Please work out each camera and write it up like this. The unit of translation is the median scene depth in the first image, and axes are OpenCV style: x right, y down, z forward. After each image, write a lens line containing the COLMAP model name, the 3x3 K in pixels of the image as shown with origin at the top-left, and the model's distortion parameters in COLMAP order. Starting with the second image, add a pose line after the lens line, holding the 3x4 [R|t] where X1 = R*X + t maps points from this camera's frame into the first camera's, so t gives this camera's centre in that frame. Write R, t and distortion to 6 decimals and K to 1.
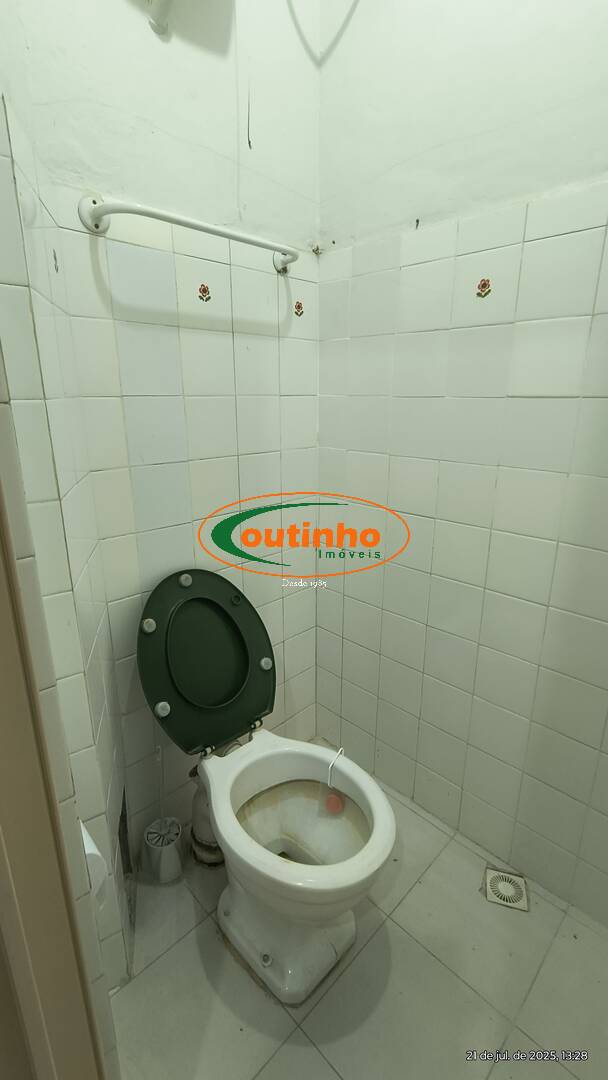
lens RADIAL K [[495.8, 0, 308.9], [0, 495.8, 542.5], [0, 0, 1]] dist [-0.002980, 0.002268]
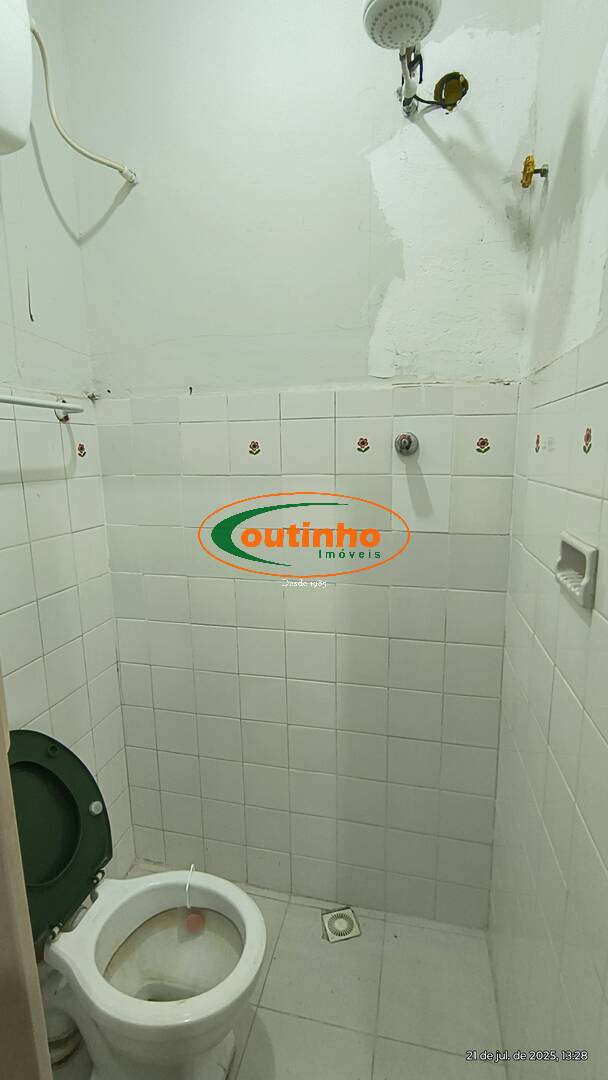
lens RADIAL K [[495.8, 0, 308.9], [0, 495.8, 542.5], [0, 0, 1]] dist [-0.002980, 0.002268]
pose [[0.854861, -0.108729, 0.507336, -0.173947], [0.164854, 0.984048, -0.066884, -0.139956], [-0.491971, 0.140813, 0.859149, -0.116254]]
